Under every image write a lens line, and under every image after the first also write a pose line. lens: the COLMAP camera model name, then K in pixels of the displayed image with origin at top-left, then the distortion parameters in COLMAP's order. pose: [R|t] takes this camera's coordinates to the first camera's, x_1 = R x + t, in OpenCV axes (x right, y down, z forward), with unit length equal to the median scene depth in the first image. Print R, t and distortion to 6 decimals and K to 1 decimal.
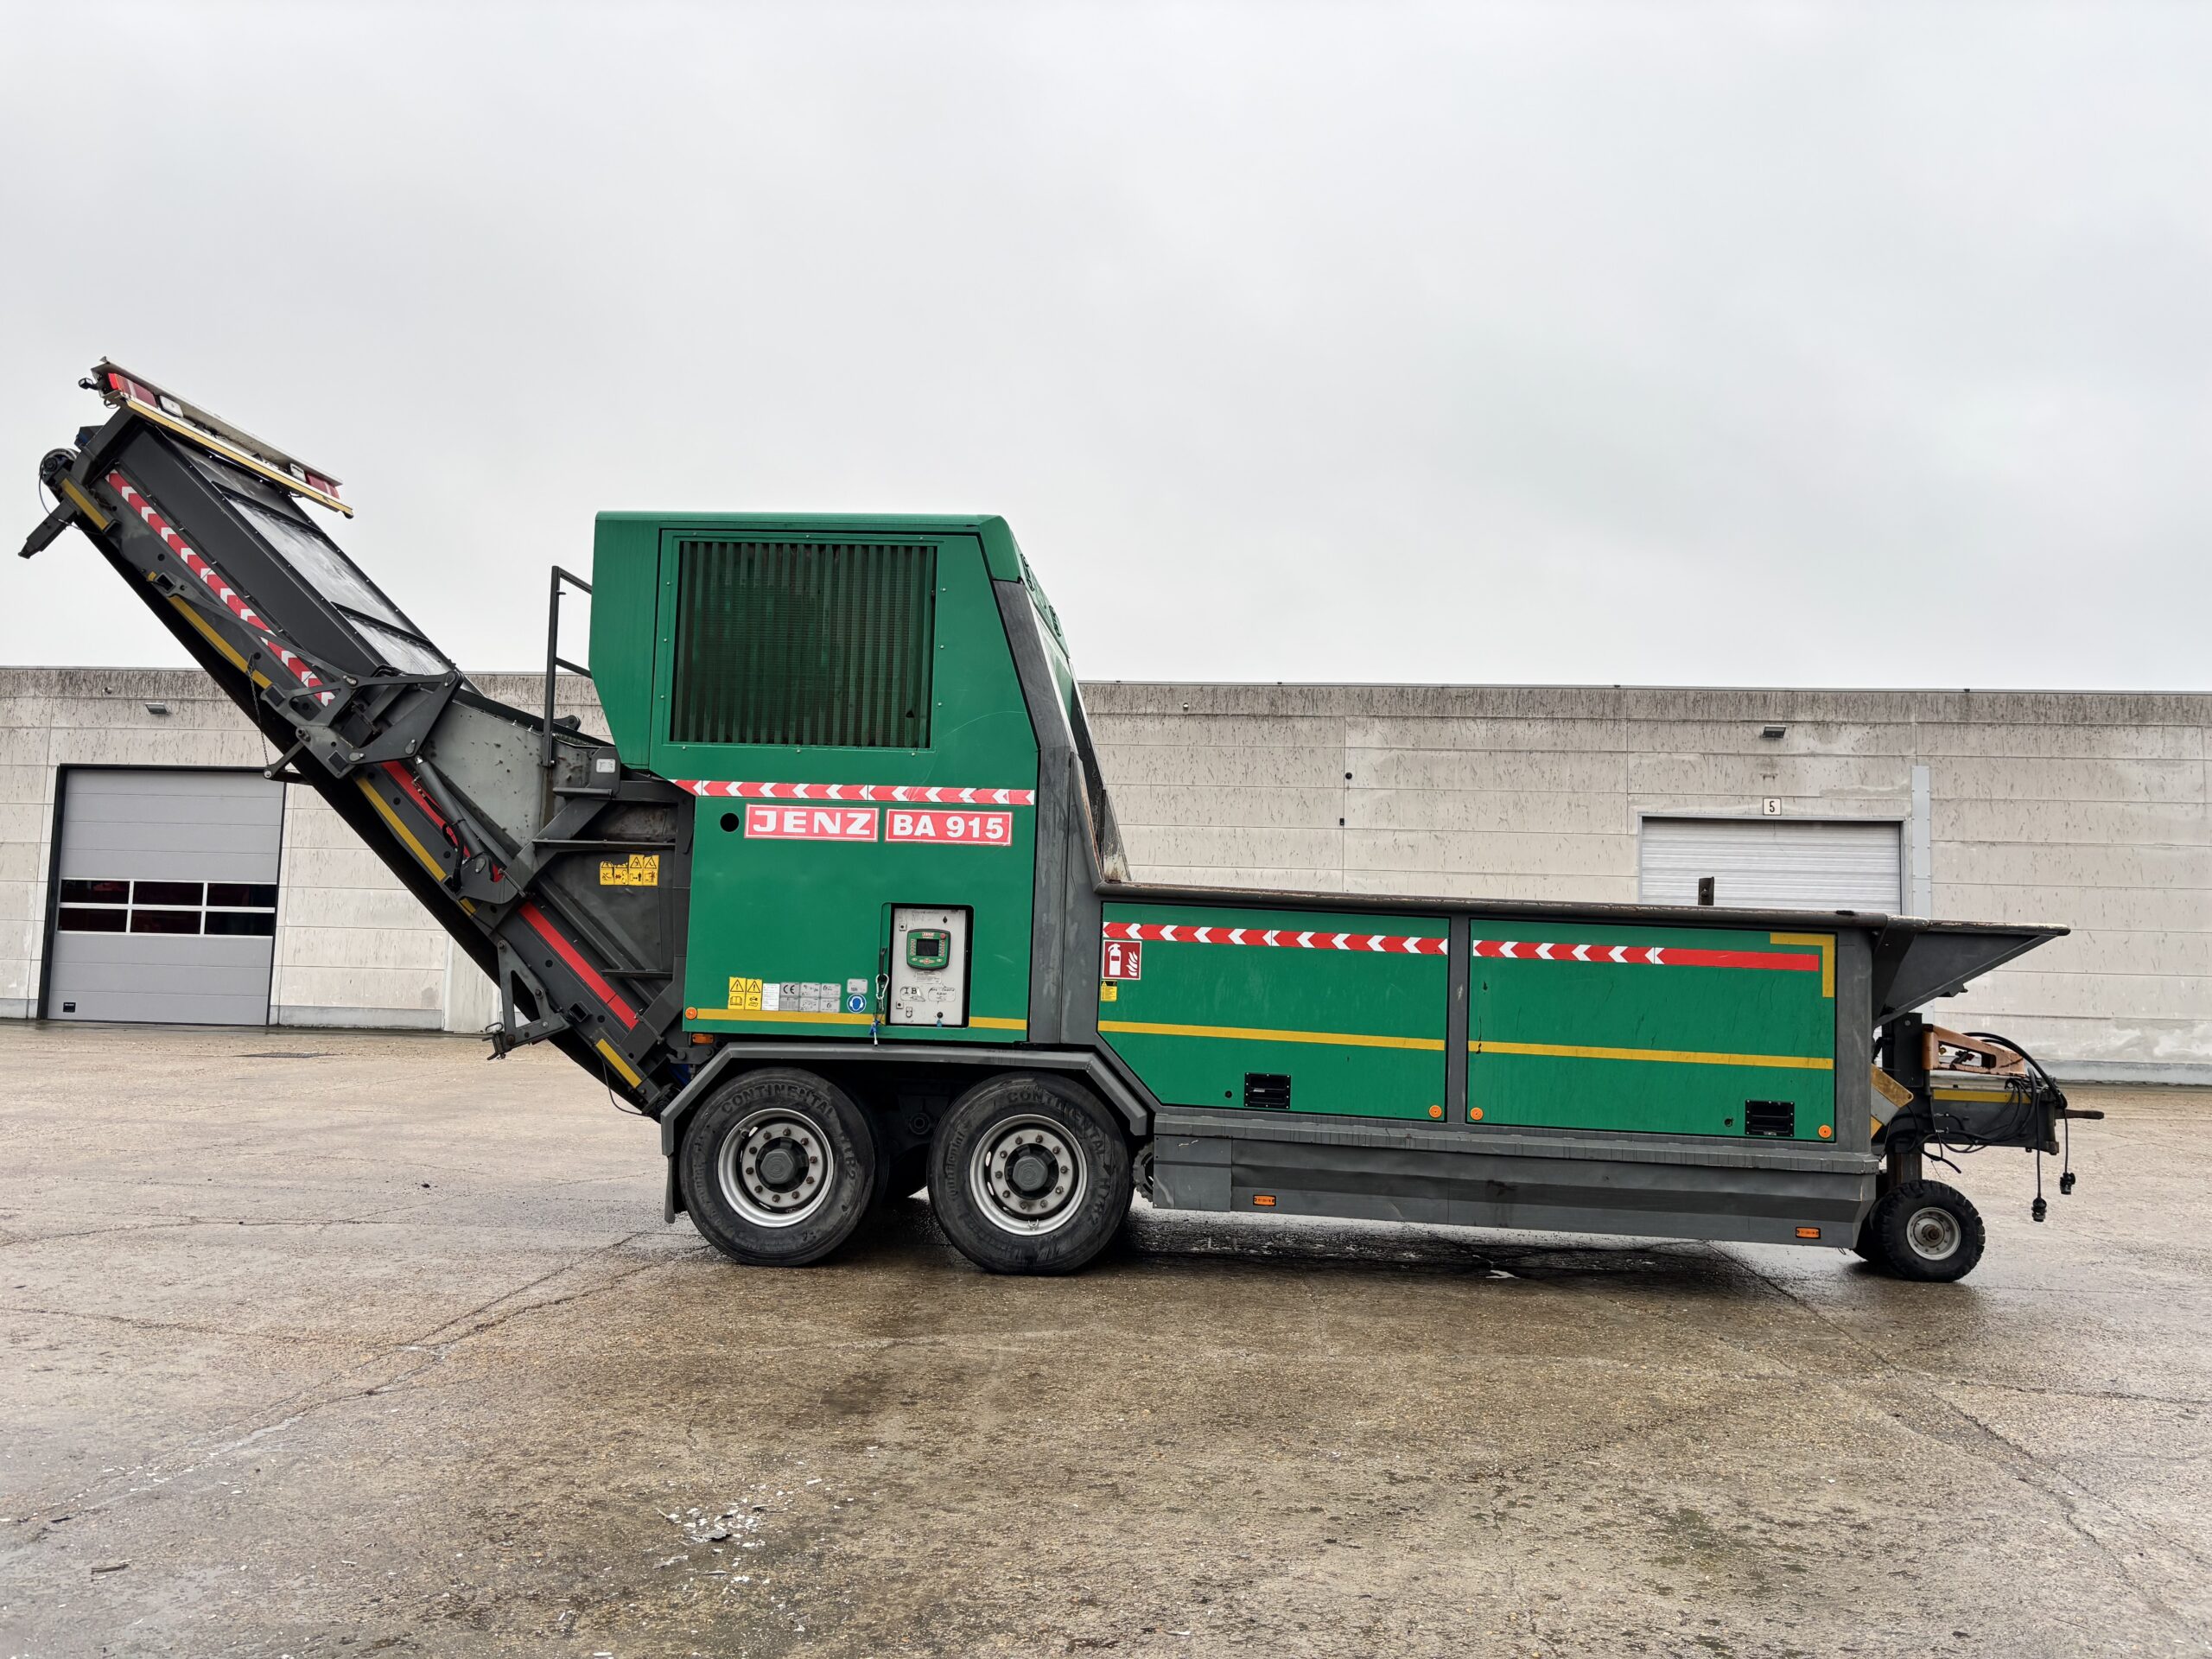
lens RADIAL K [[1712.0, 0, 1106.0], [0, 1712.0, 829.5], [0, 0, 1]] dist [0.195325, -0.000839]
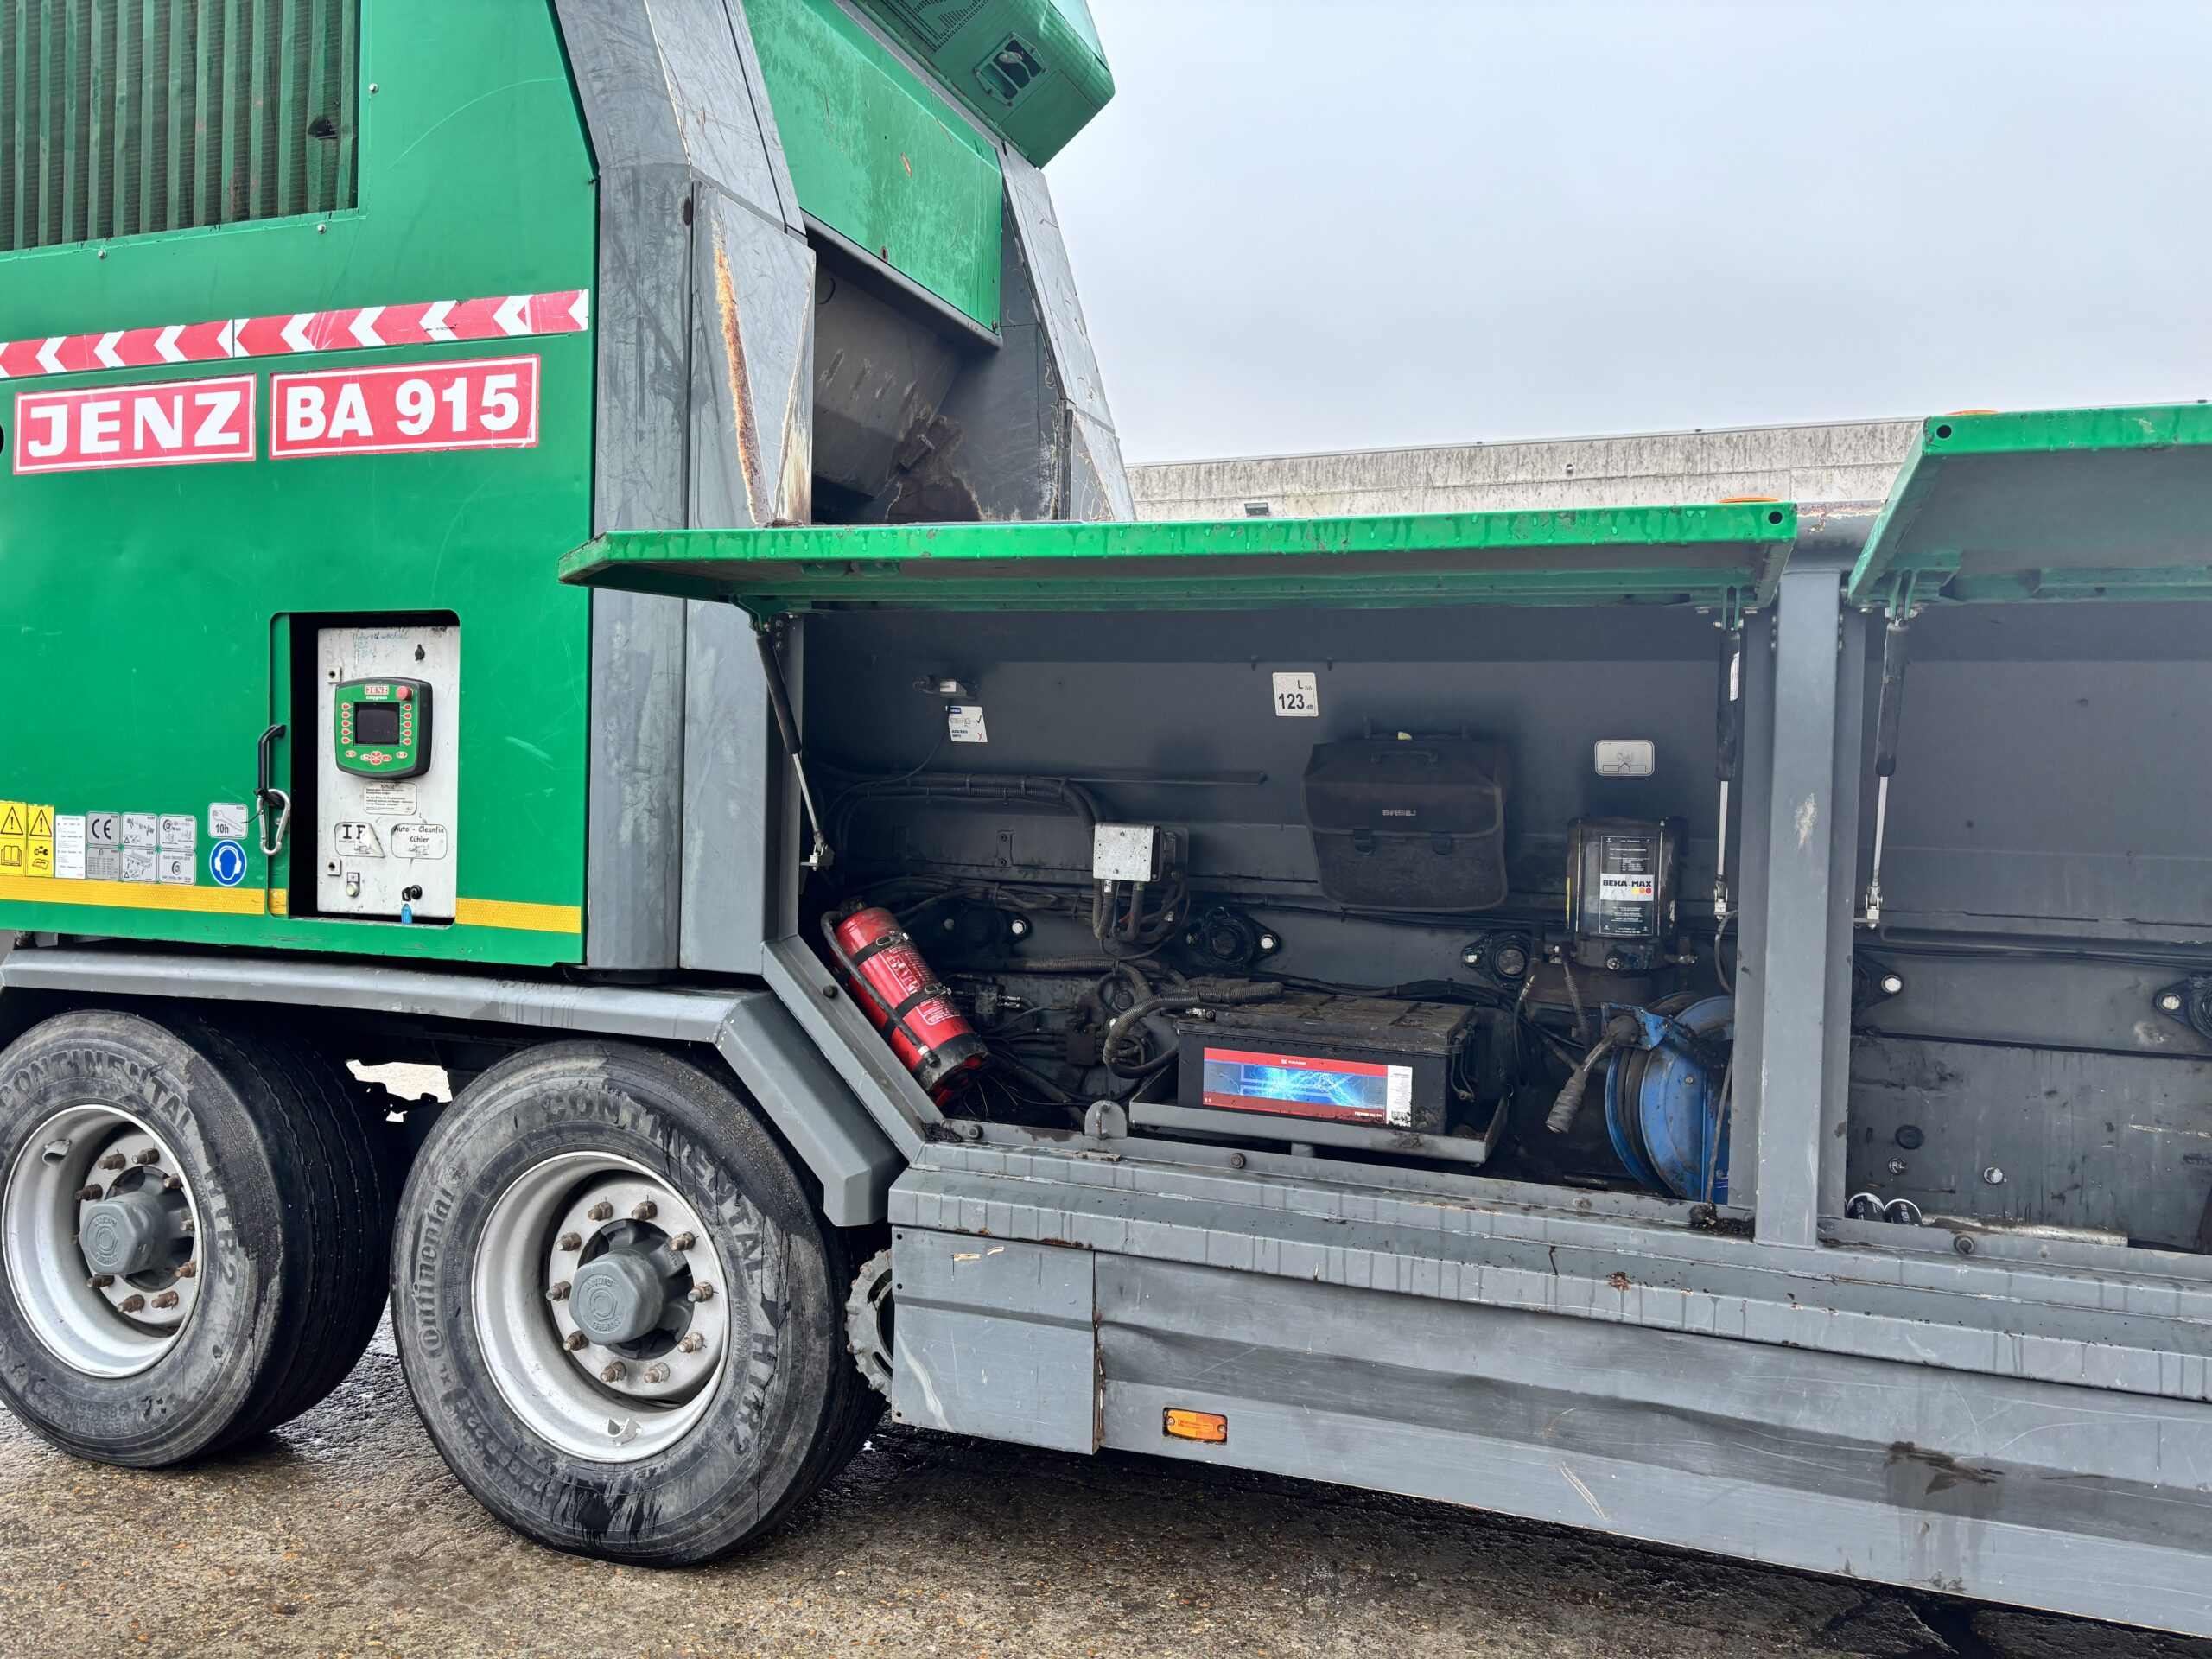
lens RADIAL K [[1678.3, 0, 1106.0], [0, 1678.3, 829.5], [0, 0, 1]] dist [0.036589, -0.002356]
pose [[0.963348, -0.007793, -0.268142, 0.162519], [0.031645, 0.995900, 0.084746, 0.065583], [0.266382, -0.090125, 0.959645, 0.670403]]
